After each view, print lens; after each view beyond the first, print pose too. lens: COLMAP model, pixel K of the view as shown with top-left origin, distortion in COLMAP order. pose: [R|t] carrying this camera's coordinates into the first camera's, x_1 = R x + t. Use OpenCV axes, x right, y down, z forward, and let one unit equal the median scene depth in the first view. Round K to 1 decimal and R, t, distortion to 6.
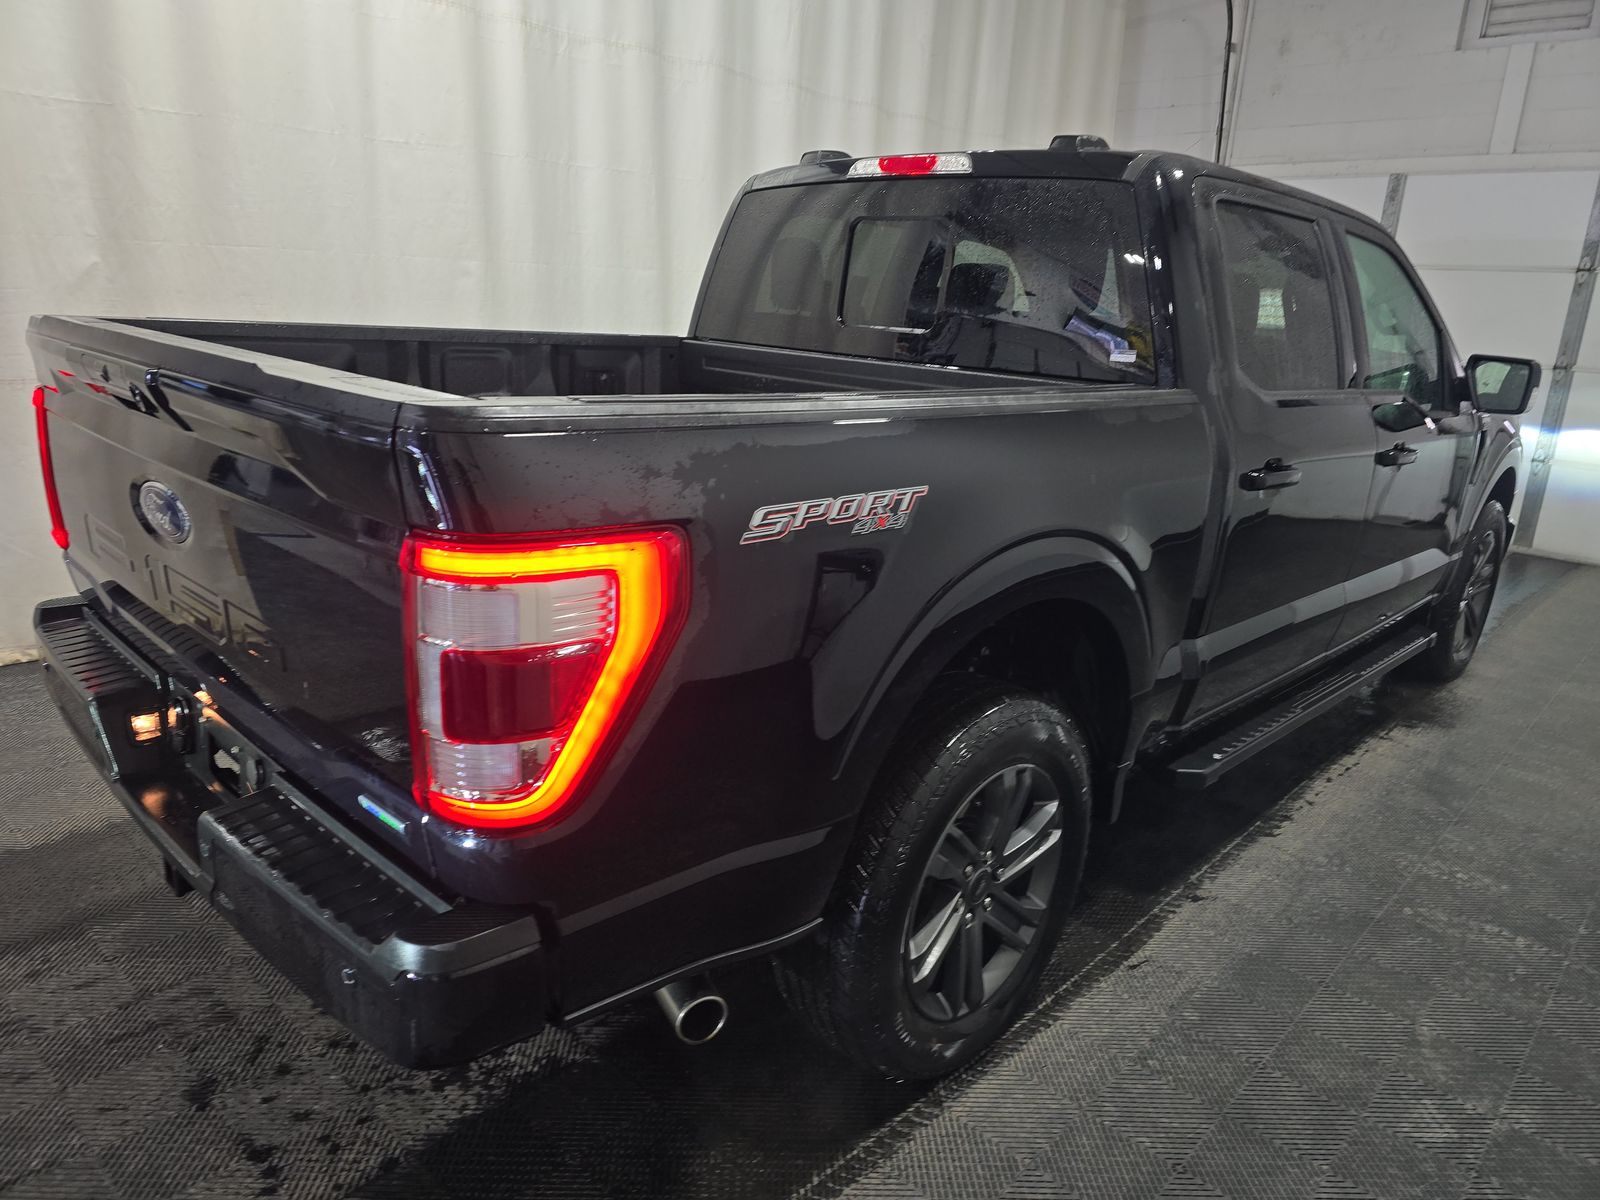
lens RADIAL K [[1036.0, 0, 800.0], [0, 1036.0, 600.0], [0, 0, 1]] dist [0.052624, -0.048171]
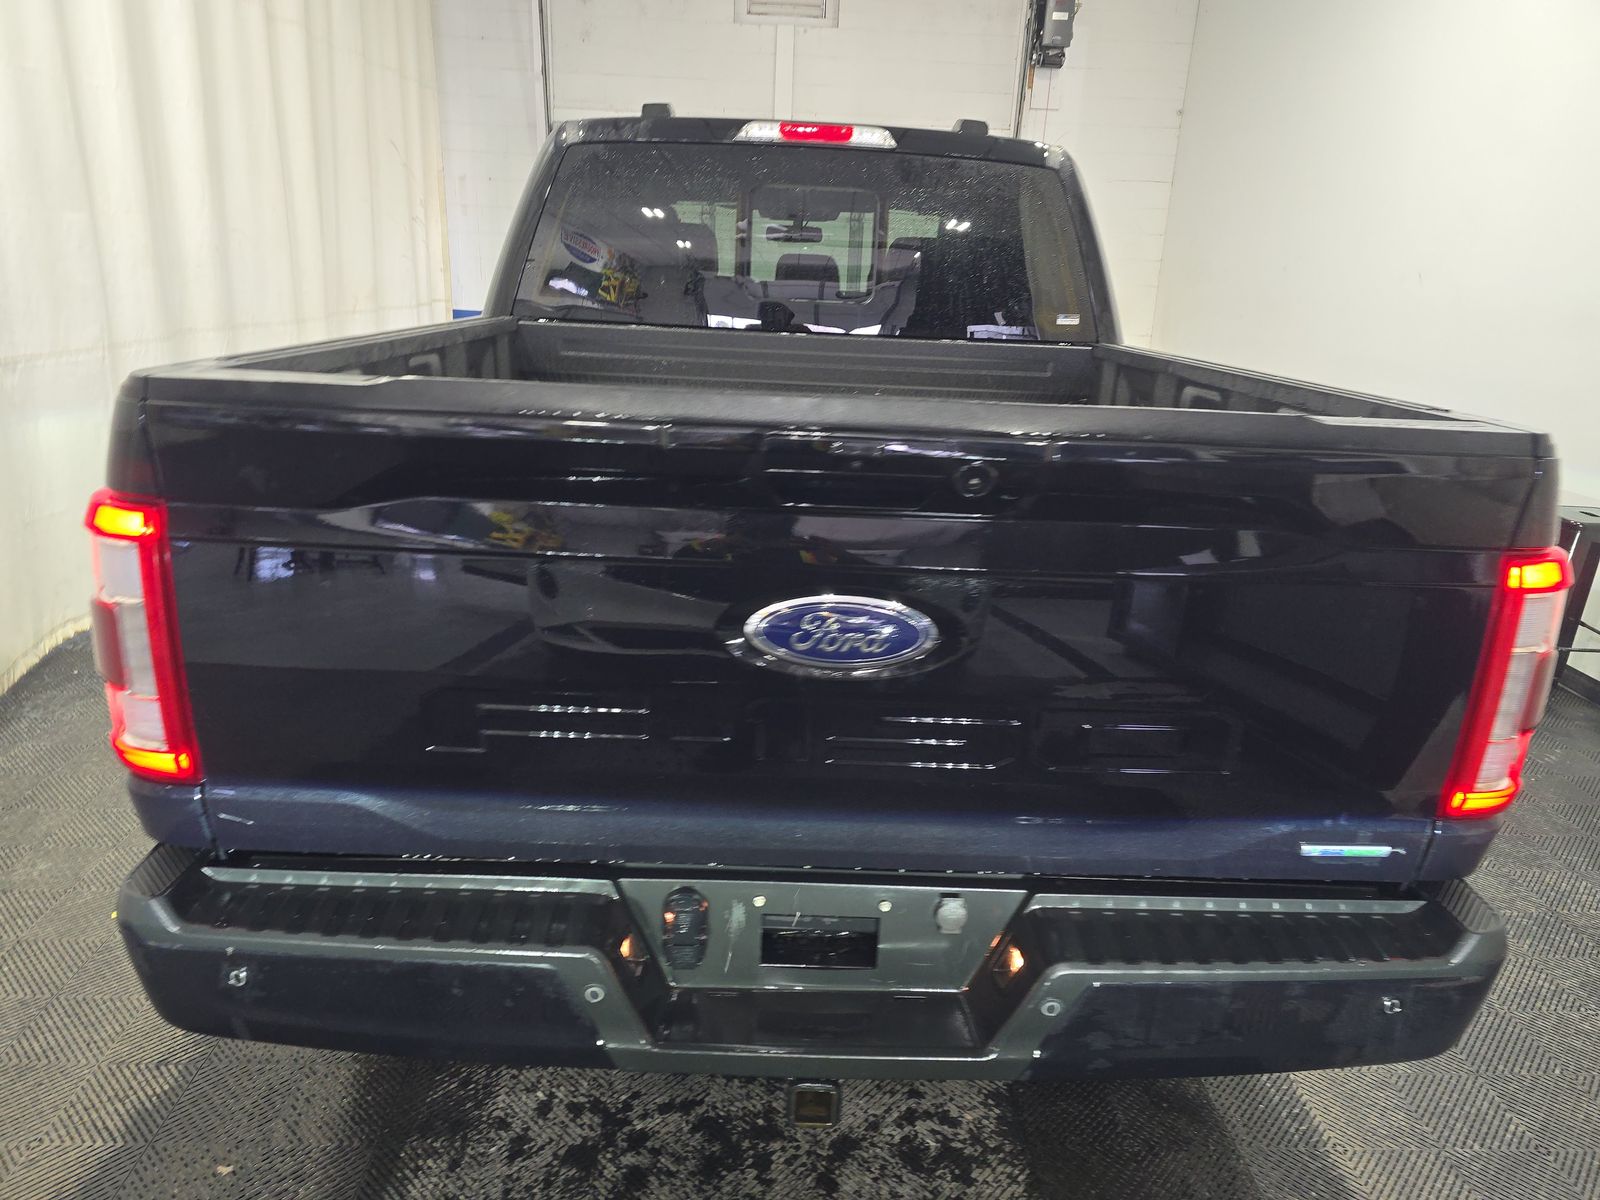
lens RADIAL K [[1036.0, 0, 800.0], [0, 1036.0, 600.0], [0, 0, 1]] dist [0.052624, -0.048171]
pose [[0.728117, -0.229210, 0.645995, -0.656292], [0.188899, 0.973039, 0.132338, -0.122864], [-0.658911, 0.025671, 0.751783, 0.283728]]
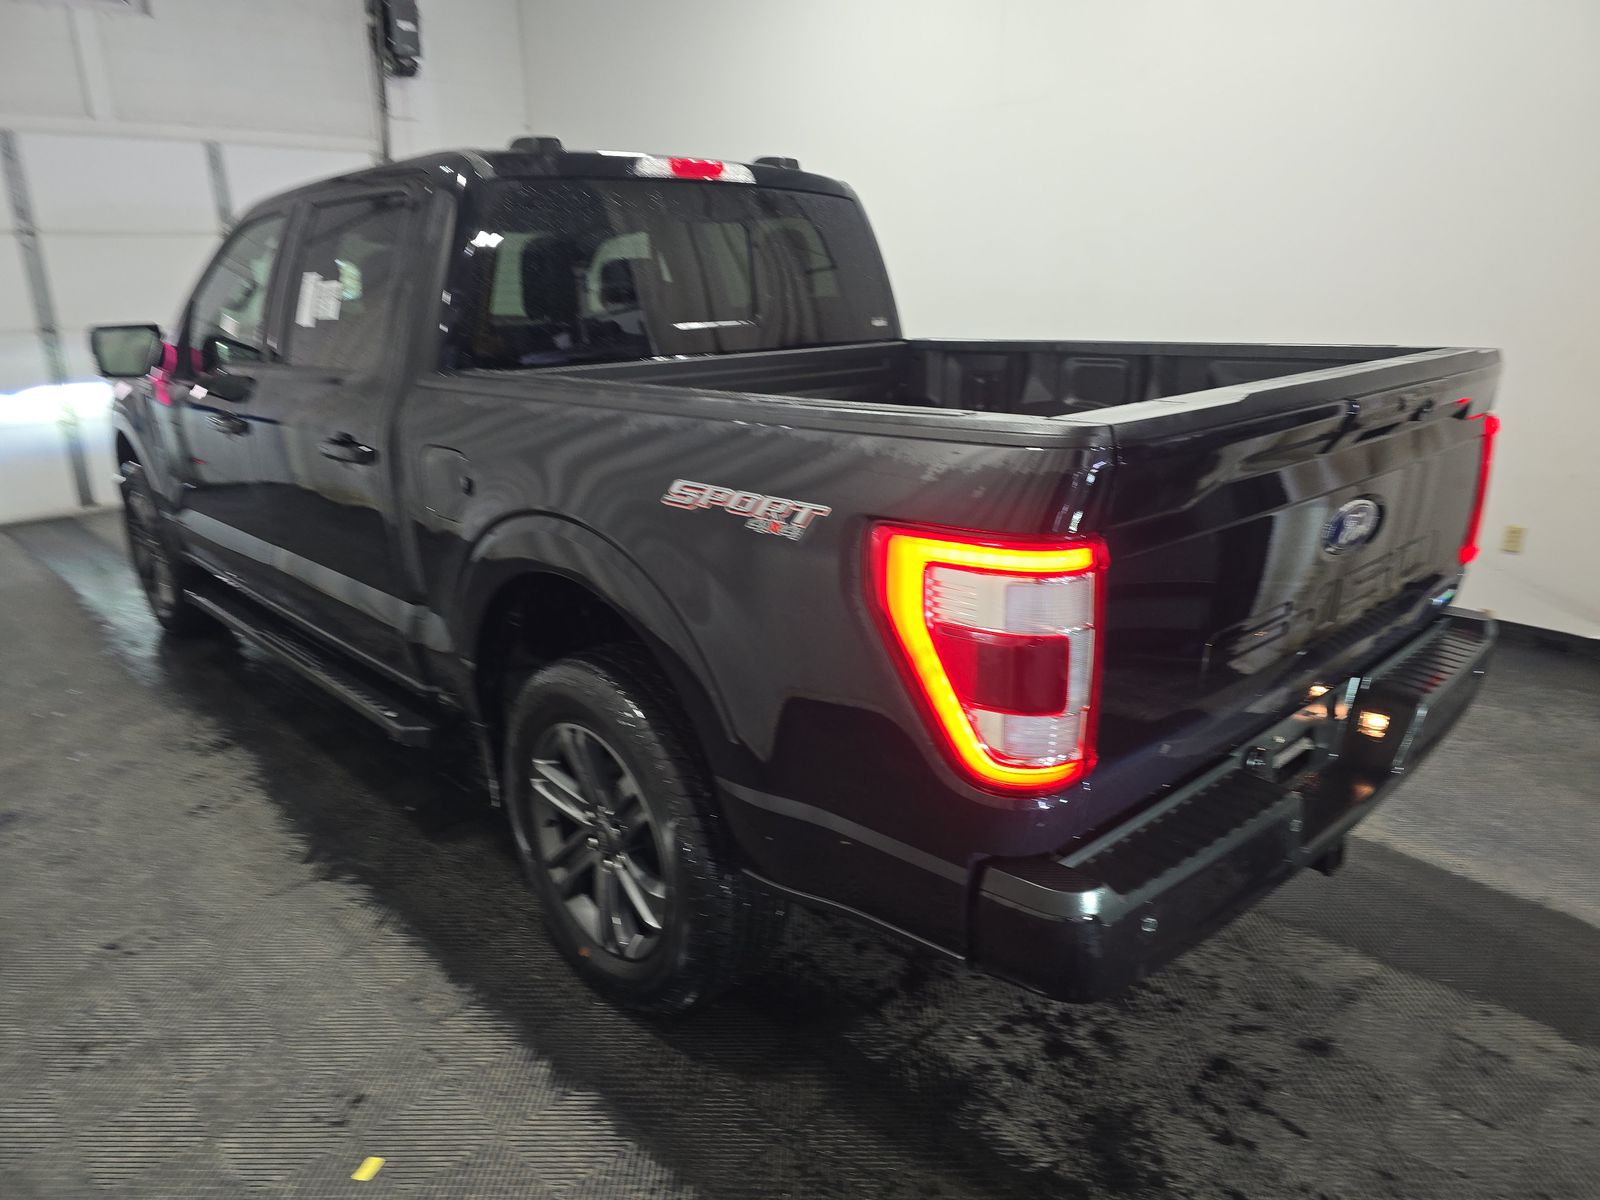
lens RADIAL K [[1036.0, 0, 800.0], [0, 1036.0, 600.0], [0, 0, 1]] dist [0.052624, -0.048171]
pose [[0.099665, -0.345027, 0.933286, -1.037093], [0.303532, 0.903792, 0.301710, -0.314250], [-0.947594, 0.253212, 0.194803, 0.817486]]
